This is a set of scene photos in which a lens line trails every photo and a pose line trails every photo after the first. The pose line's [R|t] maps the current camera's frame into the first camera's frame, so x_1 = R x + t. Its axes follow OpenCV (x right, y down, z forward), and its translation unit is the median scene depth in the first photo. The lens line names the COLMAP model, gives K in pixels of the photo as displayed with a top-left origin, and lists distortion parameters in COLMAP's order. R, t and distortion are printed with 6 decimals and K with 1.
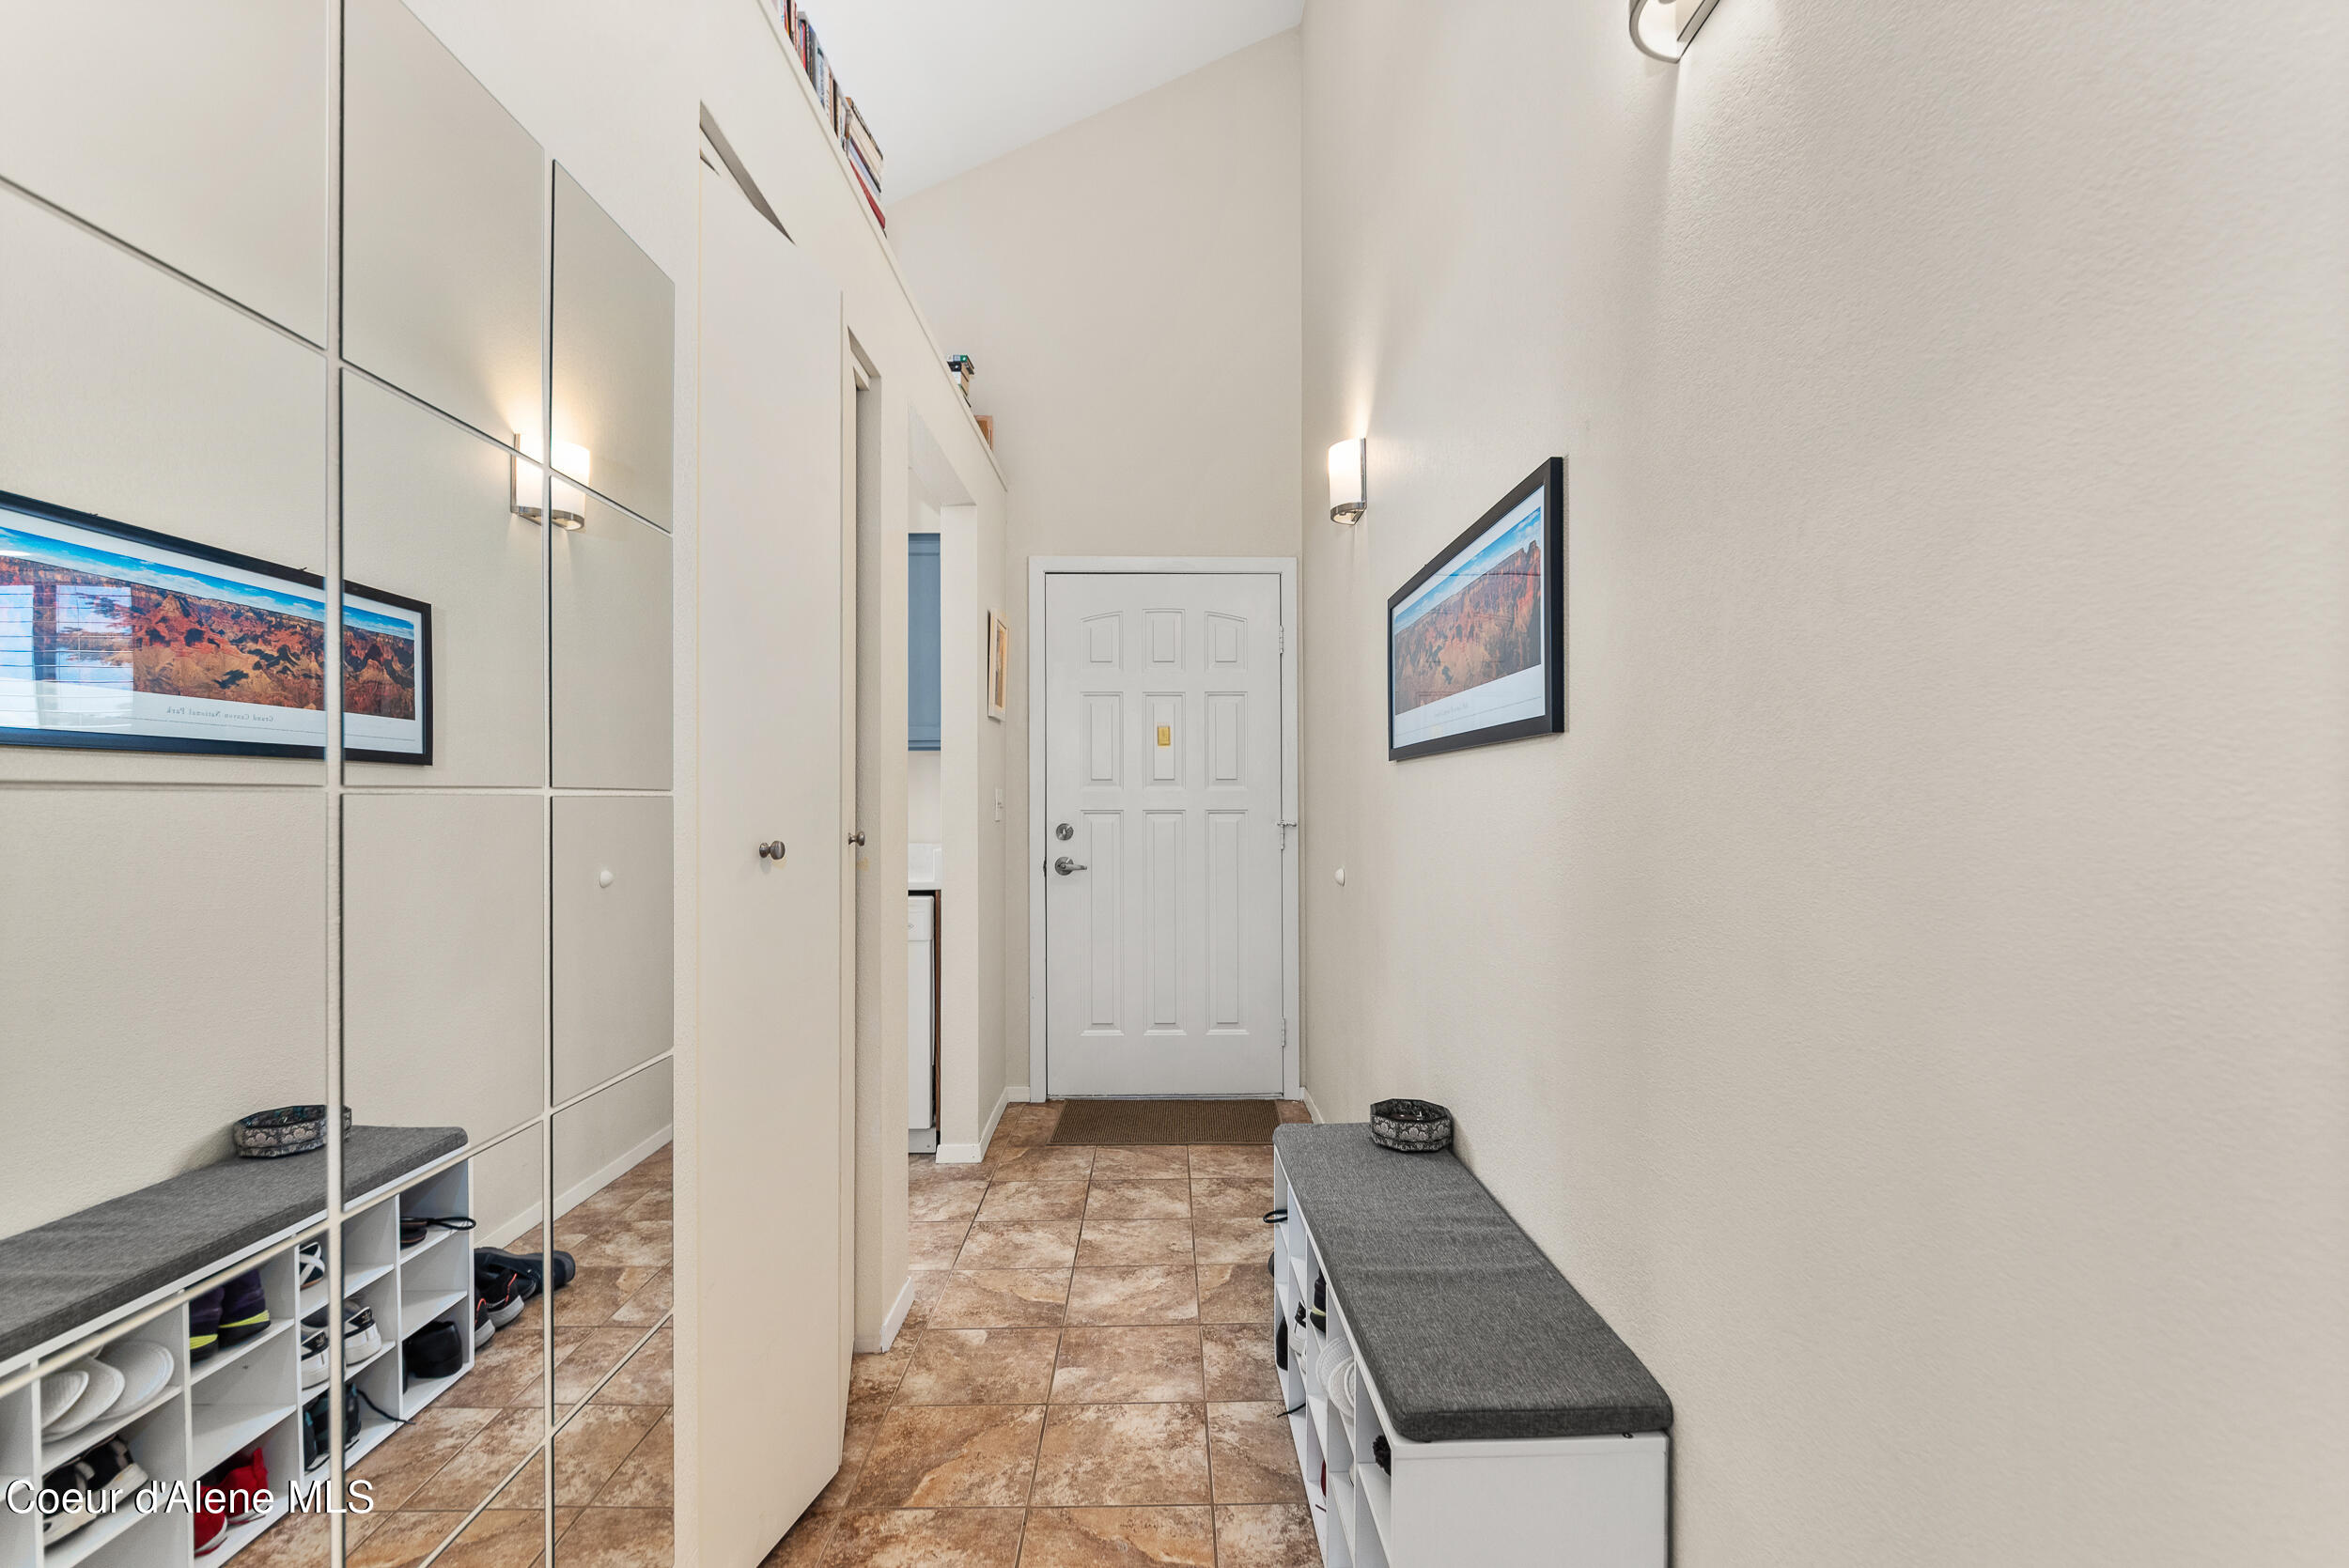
lens RADIAL K [[1152.2, 0, 1174.3], [0, 1152.2, 800.0], [0, 0, 1]] dist [-0.000960, -0.000036]
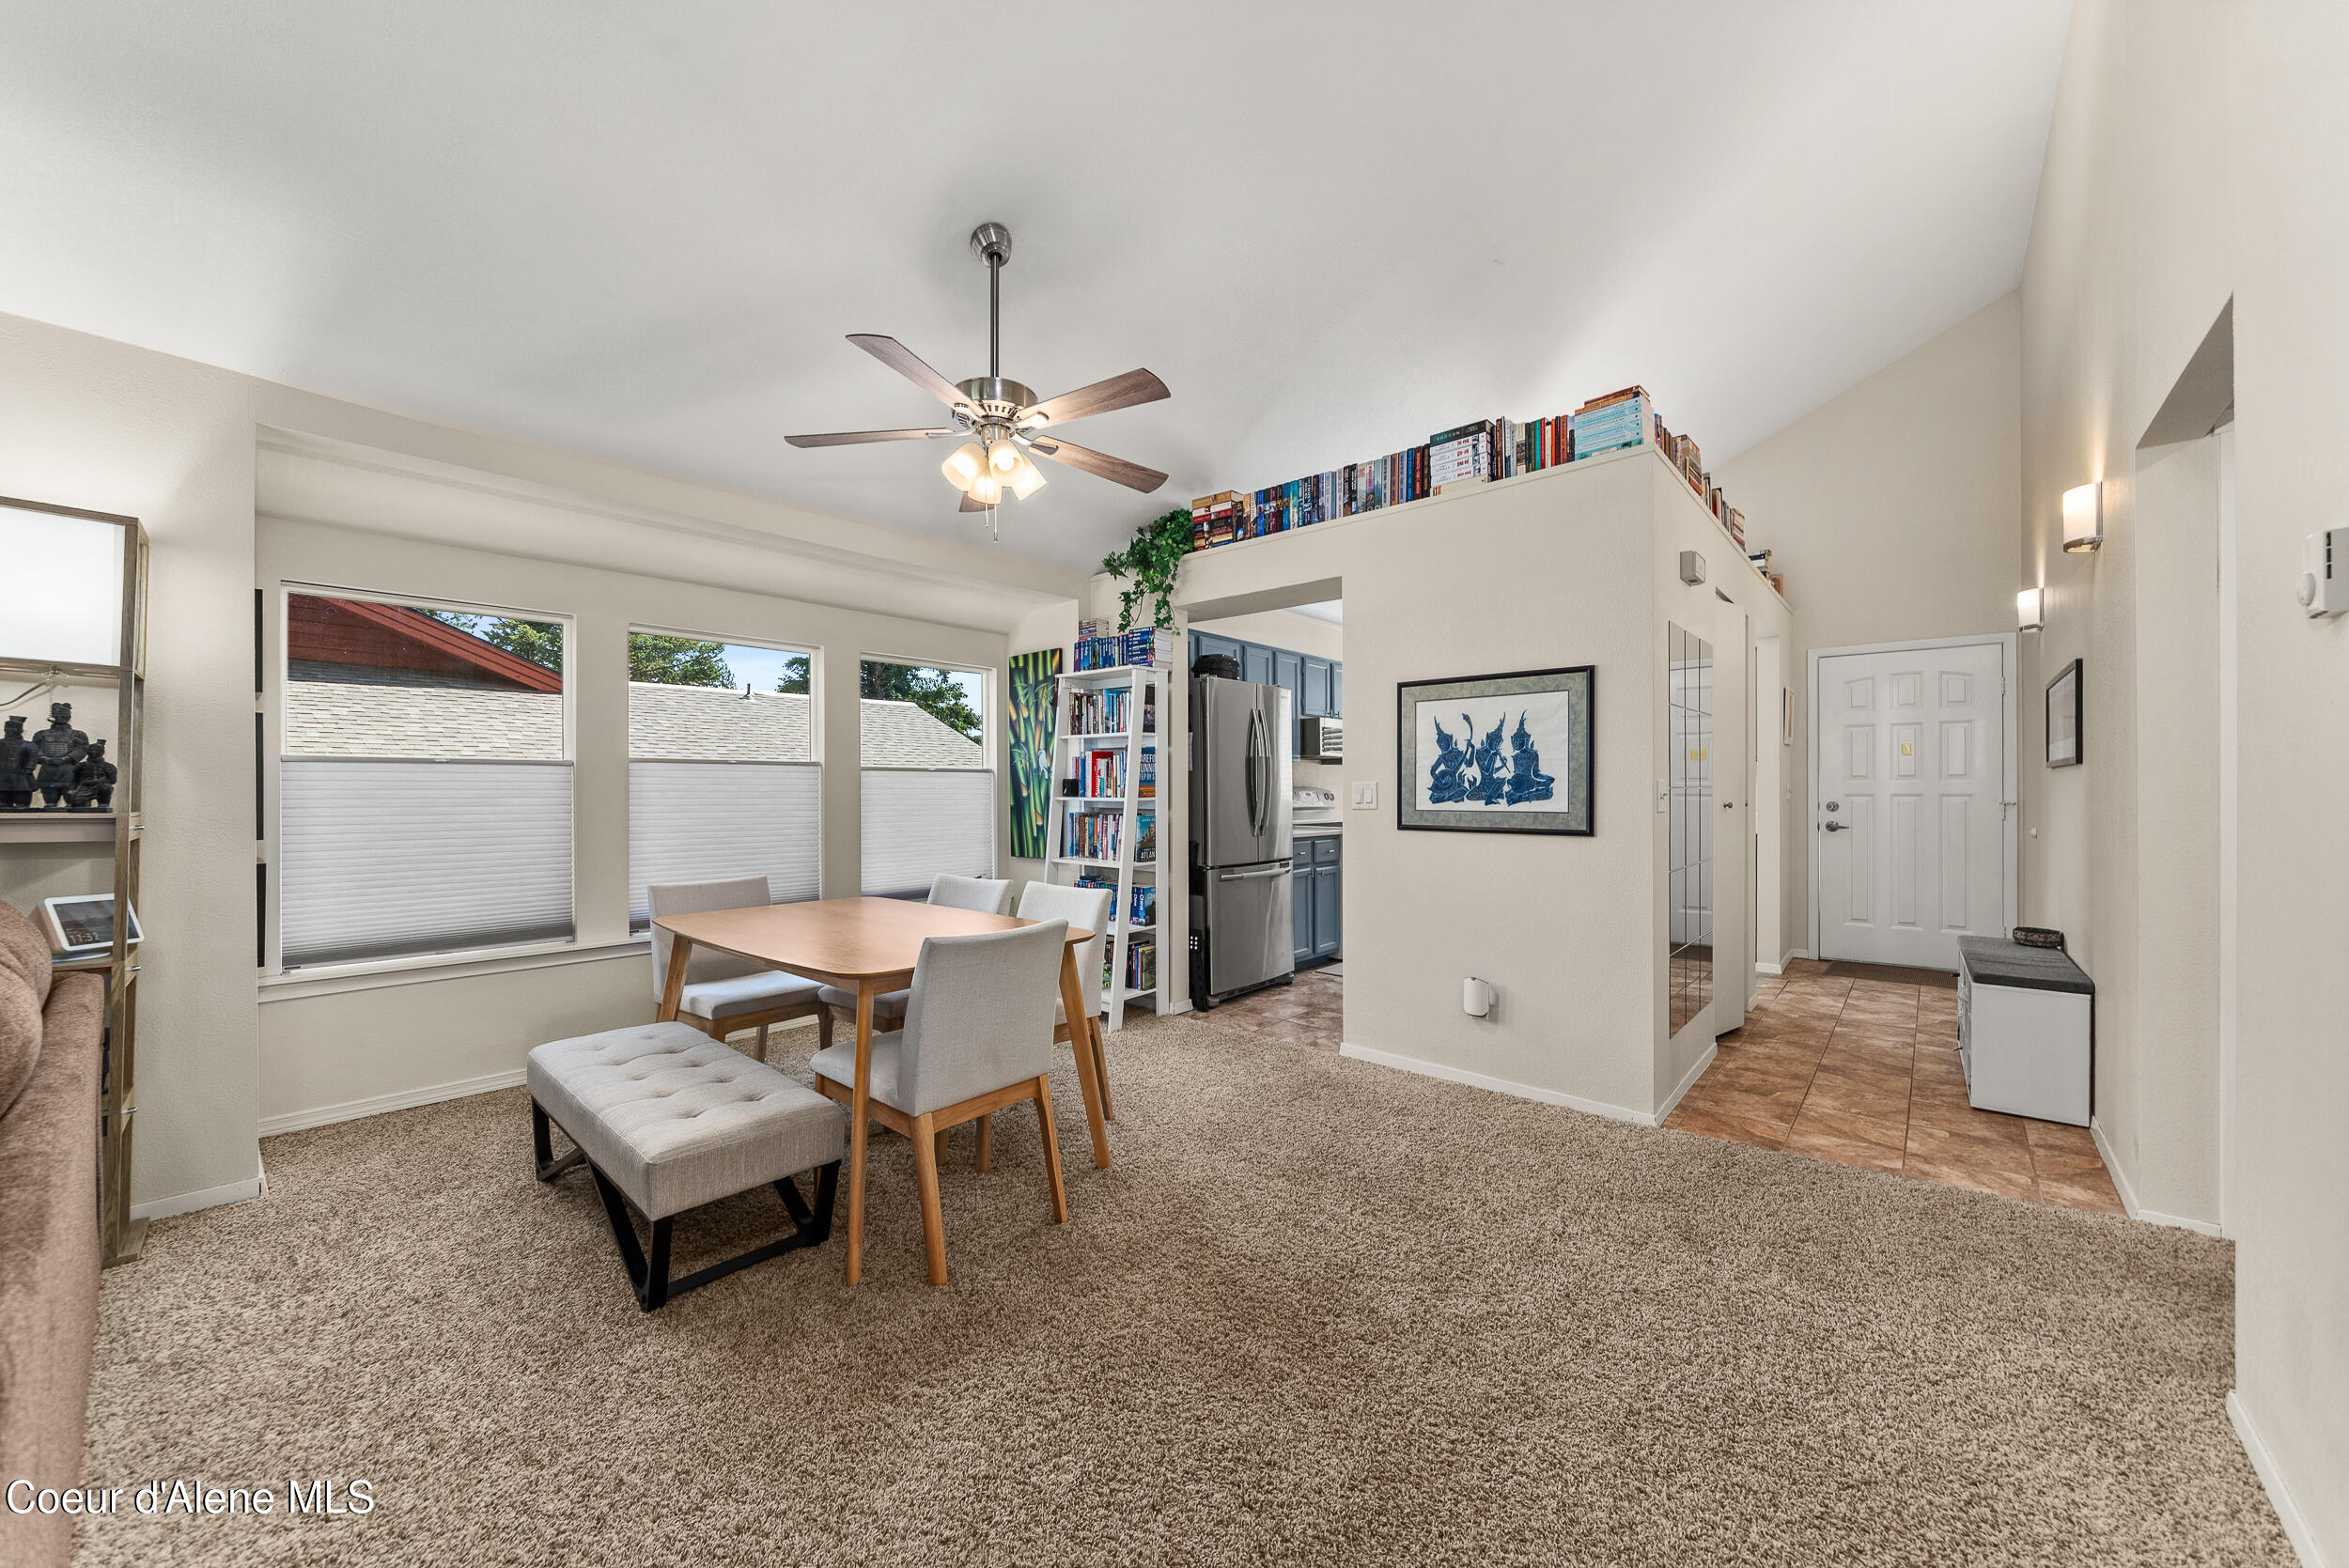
lens RADIAL K [[874.6, 0, 1175.6], [0, 874.6, 795.0], [0, 0, 1]] dist [-0.000571, -0.000073]
pose [[0.747941, 0.001693, -0.663763, 0.041251], [0.004067, 0.999966, 0.007134, -0.003286], [0.663753, -0.008035, 0.747909, -0.677596]]
